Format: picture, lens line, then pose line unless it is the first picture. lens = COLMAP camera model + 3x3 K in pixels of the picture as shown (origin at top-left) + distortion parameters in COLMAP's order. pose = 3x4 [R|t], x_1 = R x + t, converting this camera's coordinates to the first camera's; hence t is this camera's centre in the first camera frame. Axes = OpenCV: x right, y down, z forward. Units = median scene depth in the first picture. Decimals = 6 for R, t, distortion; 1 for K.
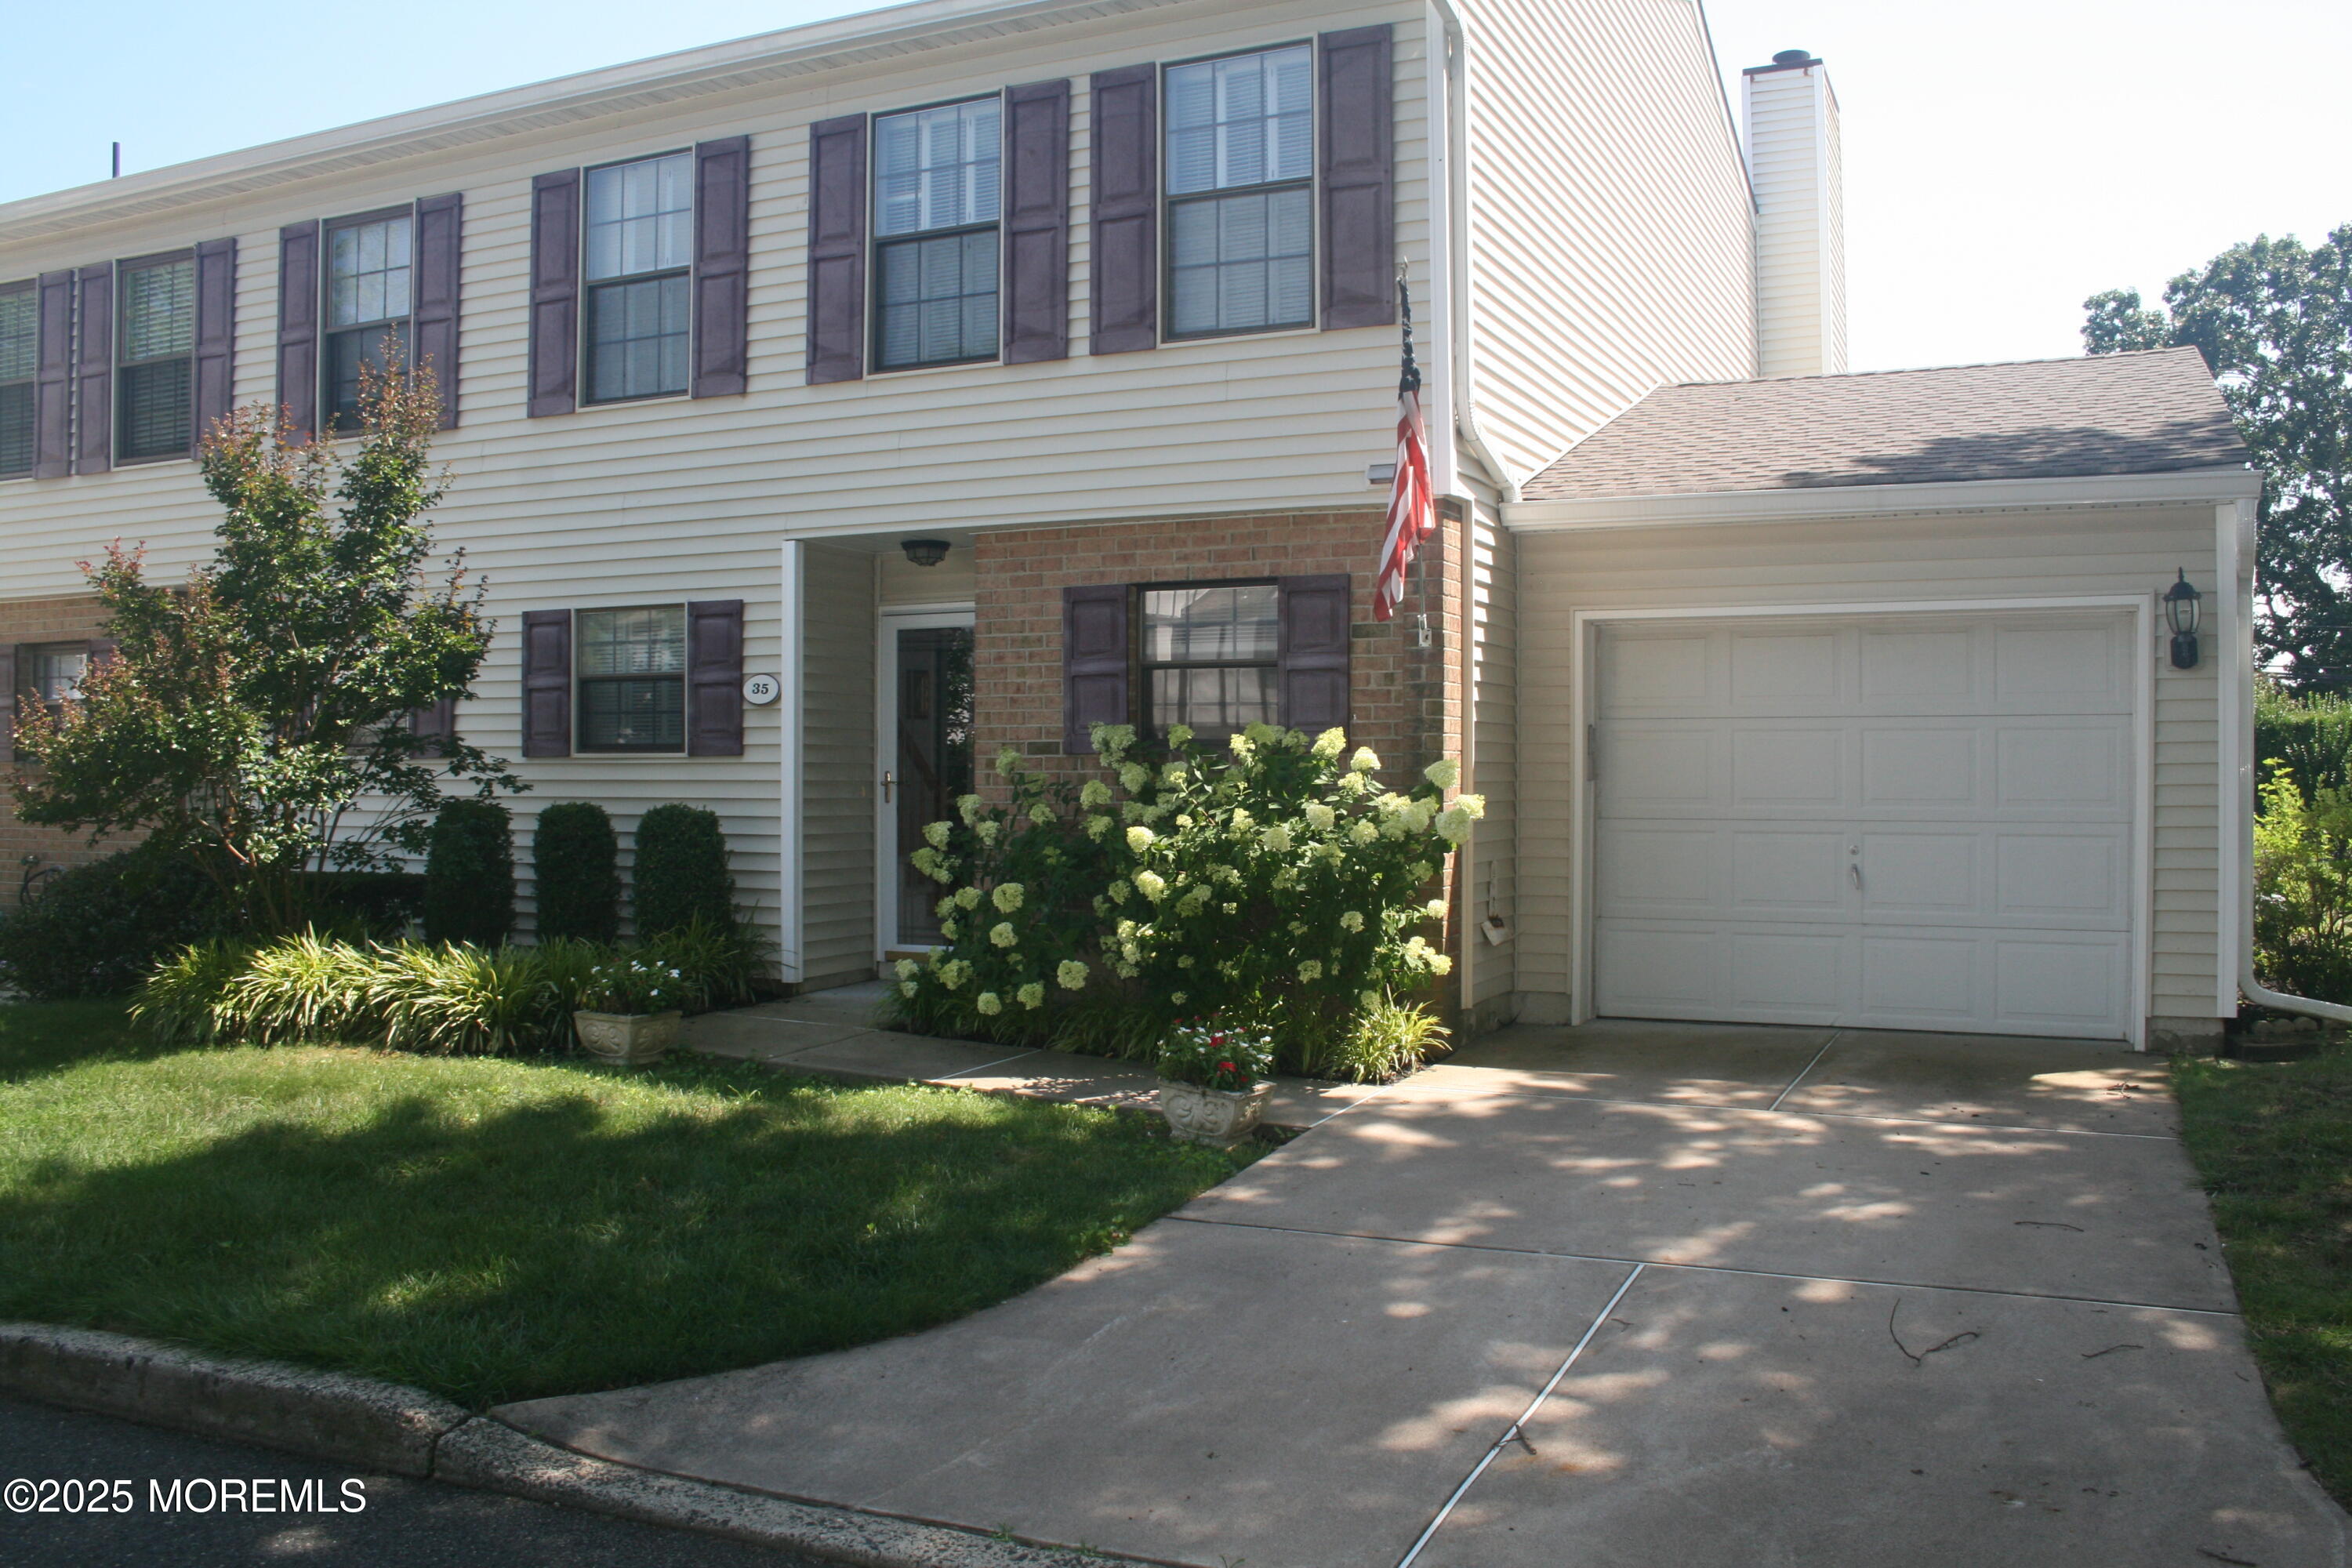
lens RADIAL K [[1848.7, 0, 1180.2], [0, 1848.7, 773.7], [0, 0, 1]] dist [-0.123279, 0.107087]
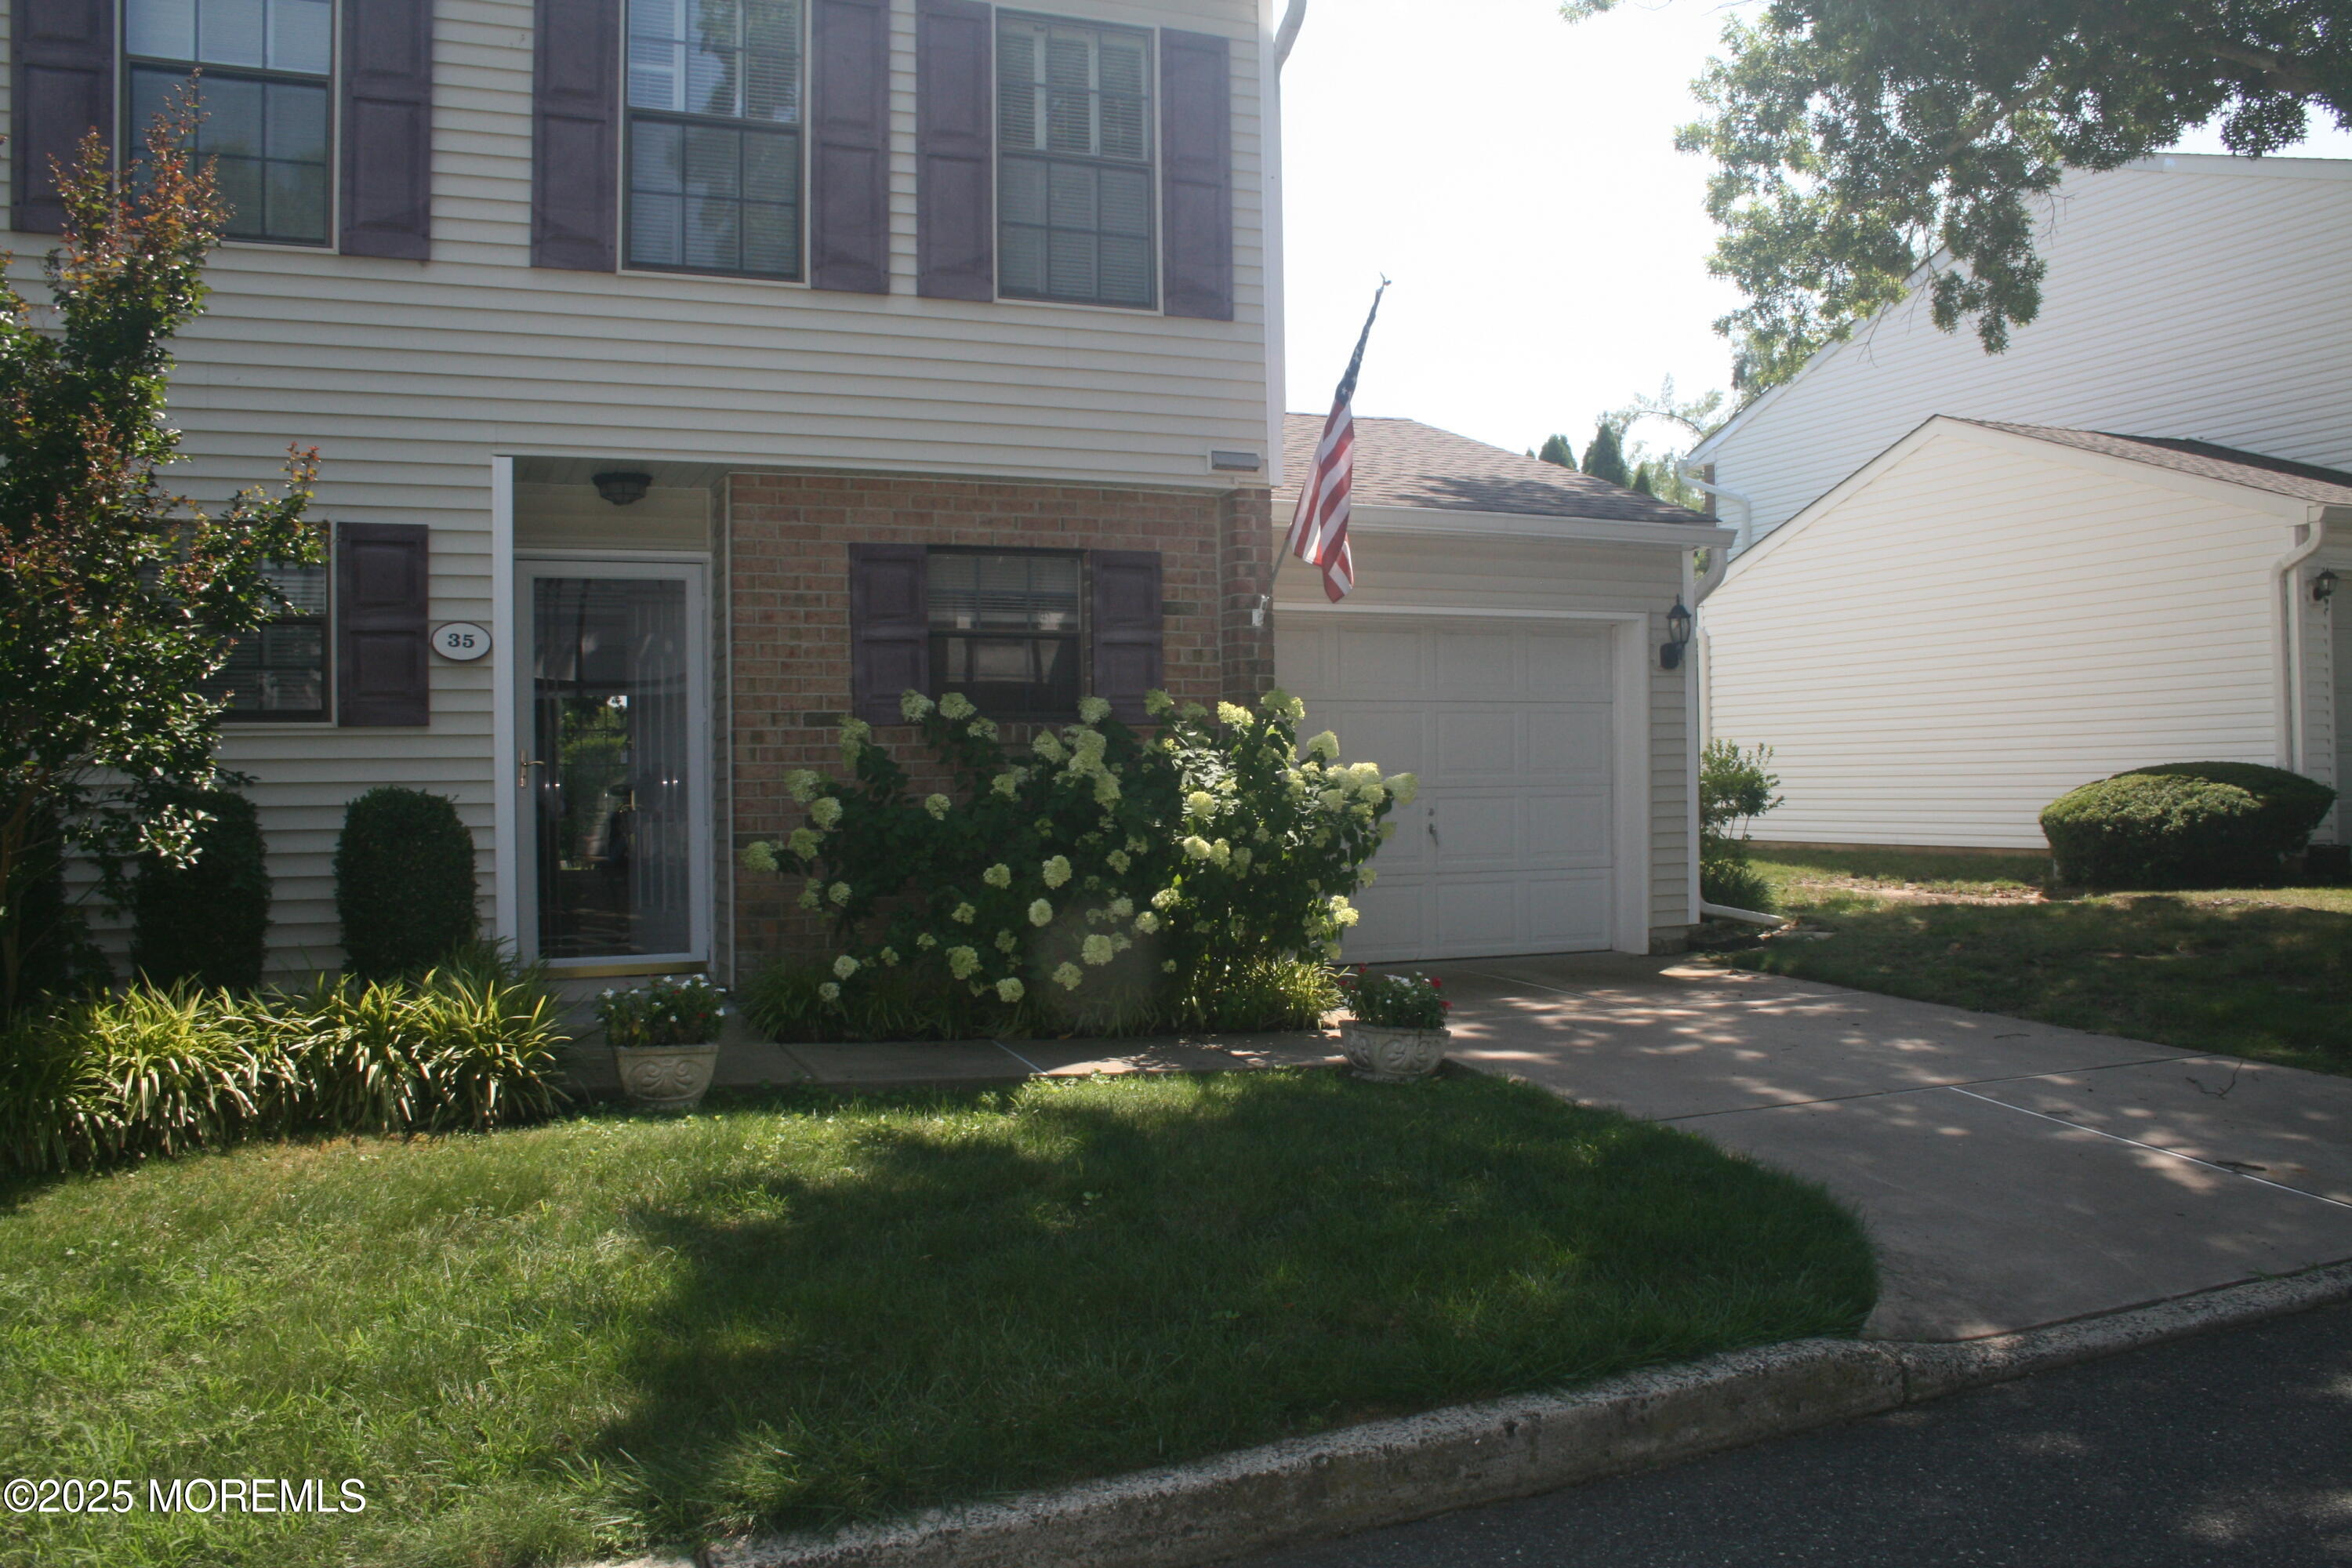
lens RADIAL K [[1848.7, 0, 1180.2], [0, 1848.7, 773.7], [0, 0, 1]] dist [-0.123279, 0.107087]
pose [[0.702080, -0.006272, 0.712070, -0.600099], [0.012853, 0.999910, -0.003866, 0.018649], [-0.711982, 0.011866, 0.702098, 0.251008]]
